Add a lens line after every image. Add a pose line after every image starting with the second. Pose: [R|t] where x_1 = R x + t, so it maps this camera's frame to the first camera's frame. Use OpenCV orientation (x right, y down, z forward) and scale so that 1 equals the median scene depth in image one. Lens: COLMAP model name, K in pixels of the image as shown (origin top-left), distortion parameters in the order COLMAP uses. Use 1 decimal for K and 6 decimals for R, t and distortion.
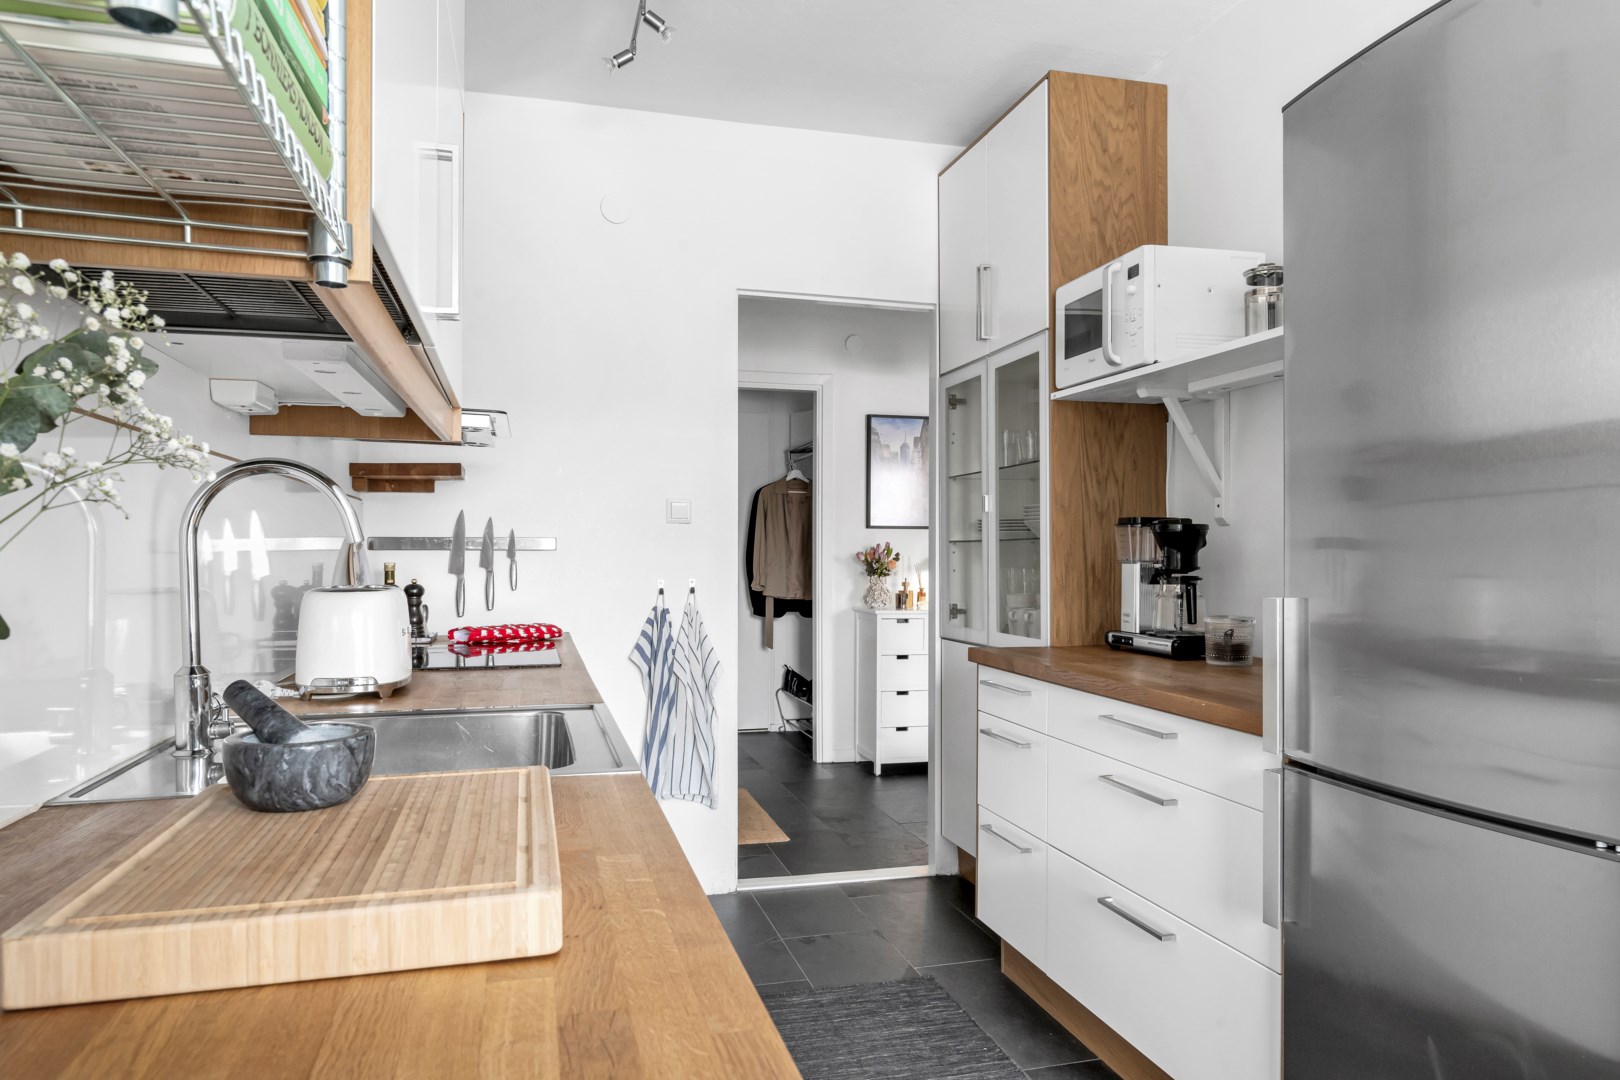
lens RADIAL K [[1048.1, 0, 853.4], [0, 1048.1, 558.8], [0, 0, 1]] dist [-0.016705, 0.000431]
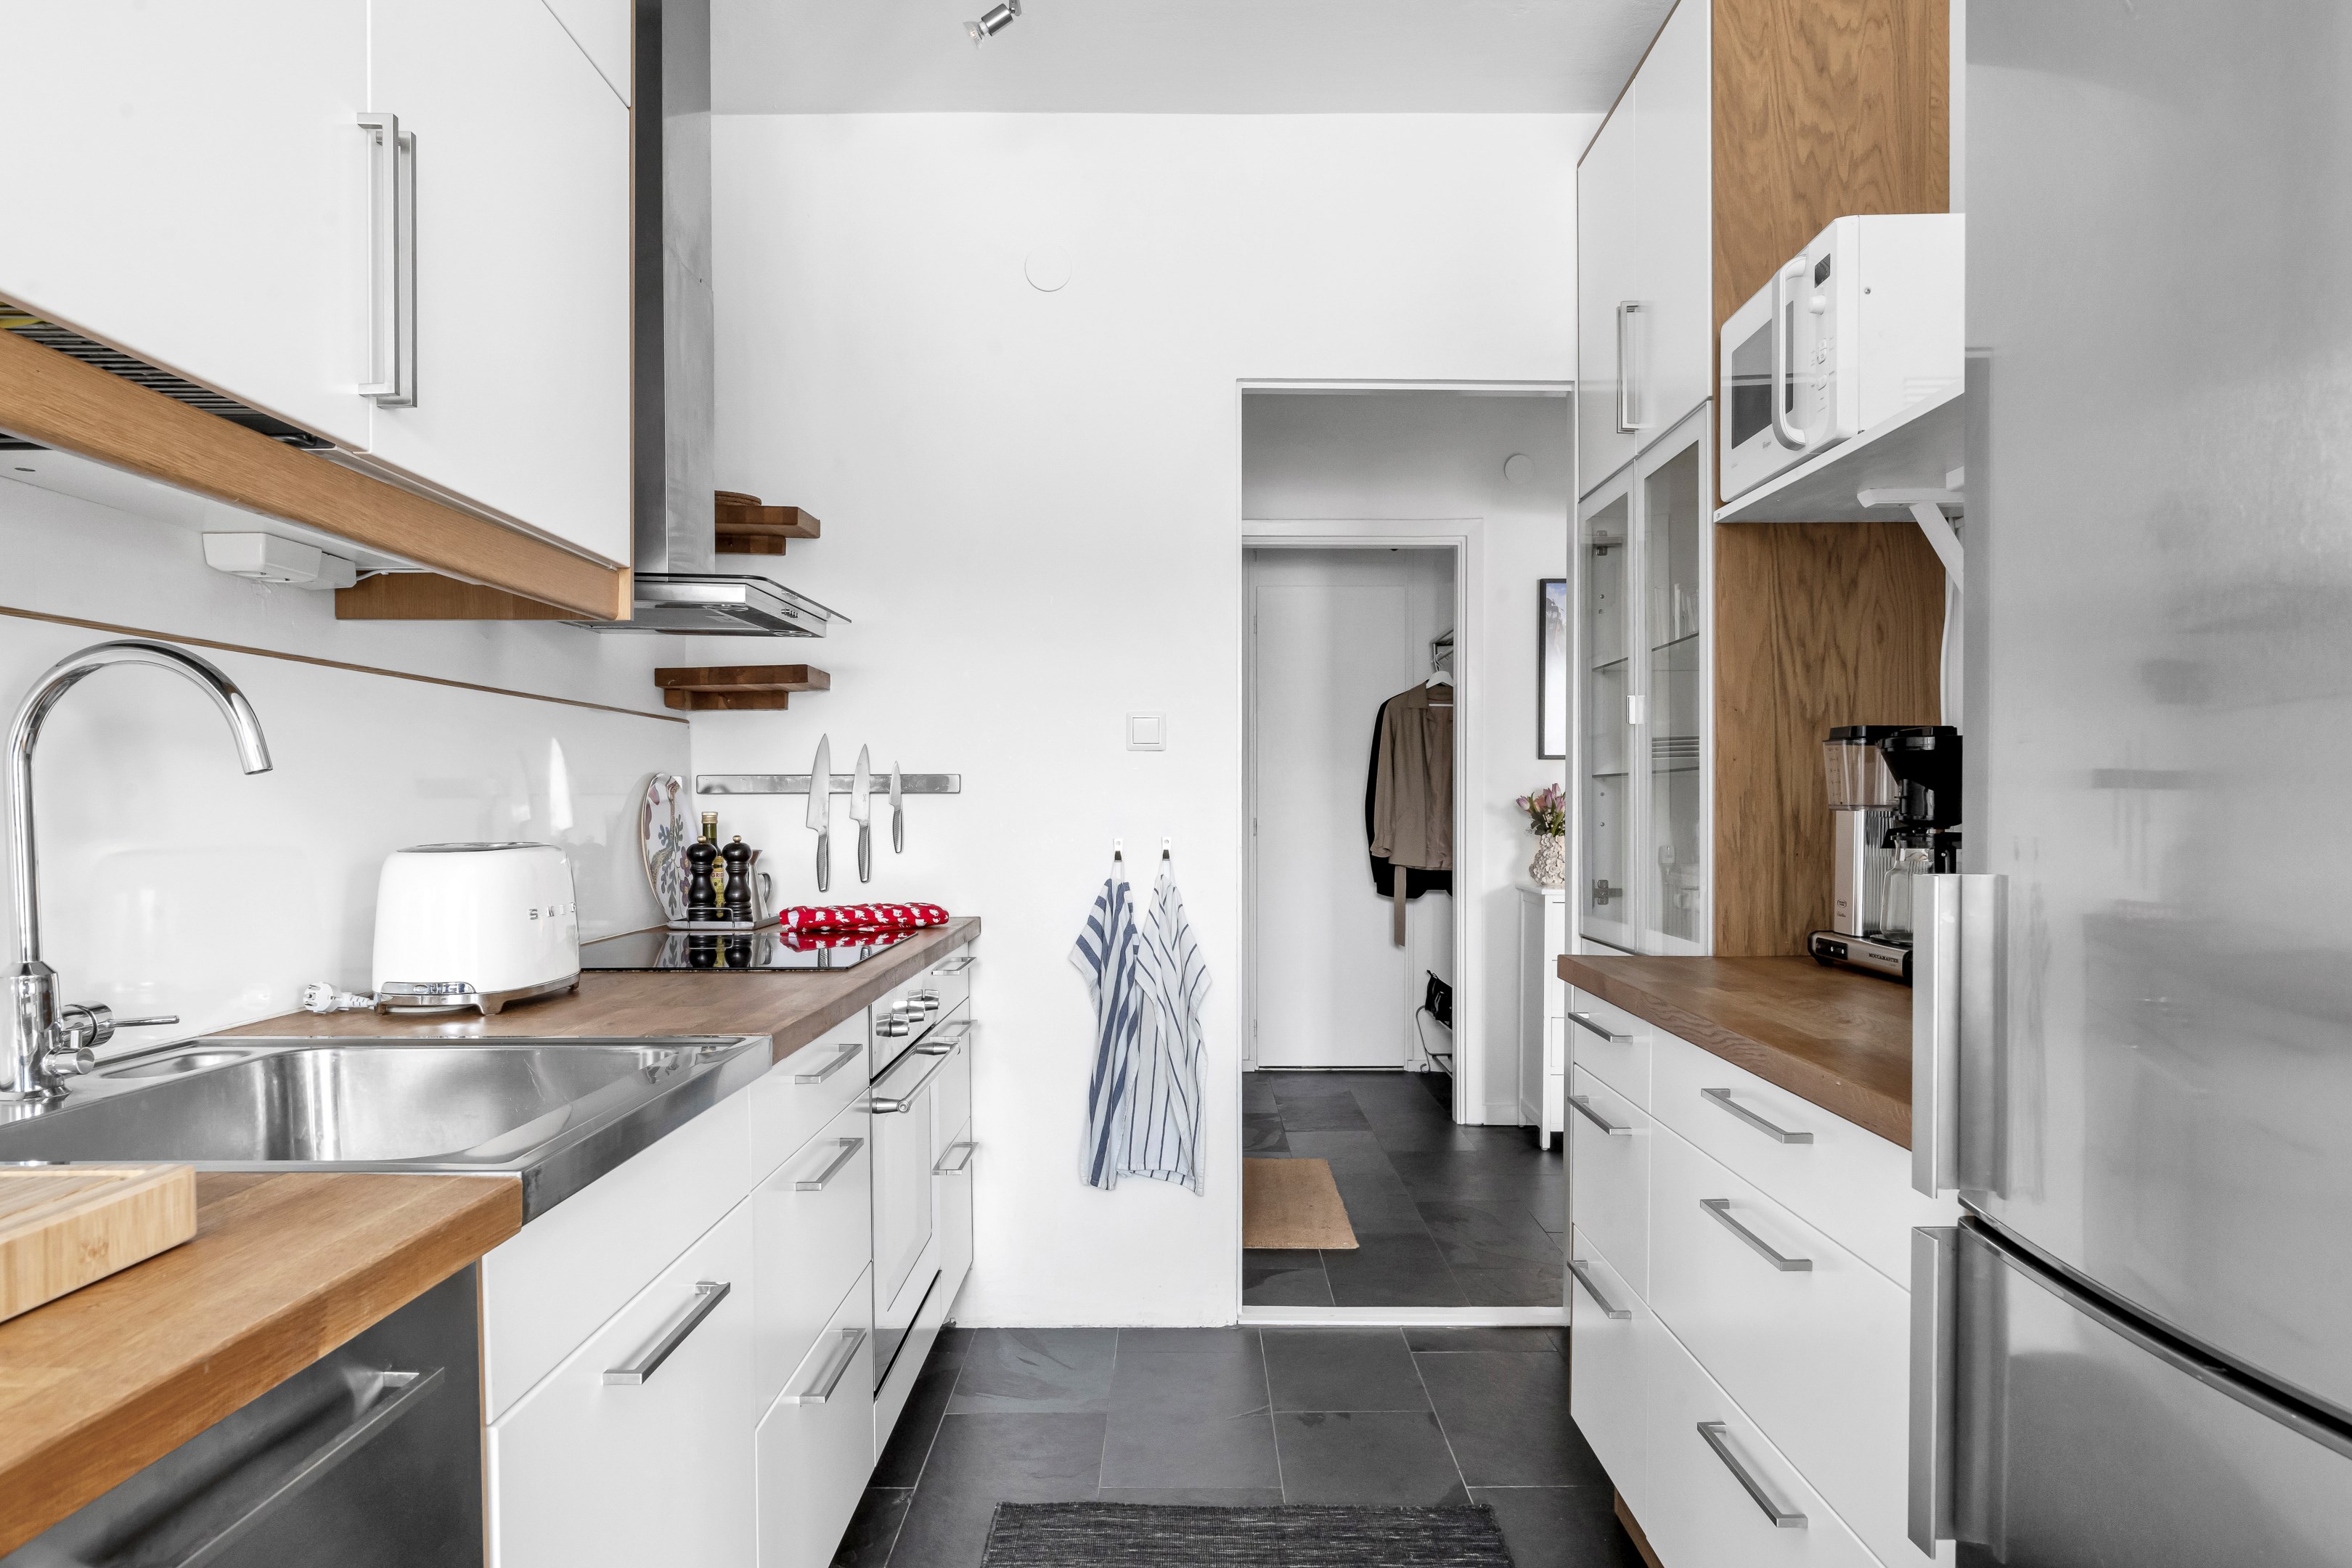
lens RADIAL K [[1513.0, 0, 1220.9], [0, 1513.0, 839.6], [0, 0, 1]] dist [-0.016001, 0.002424]
pose [[0.962010, 0.003476, -0.272994, 0.150731], [0.001676, 0.999825, 0.018634, 0.004033], [0.273011, -0.018383, 0.961835, 0.131574]]
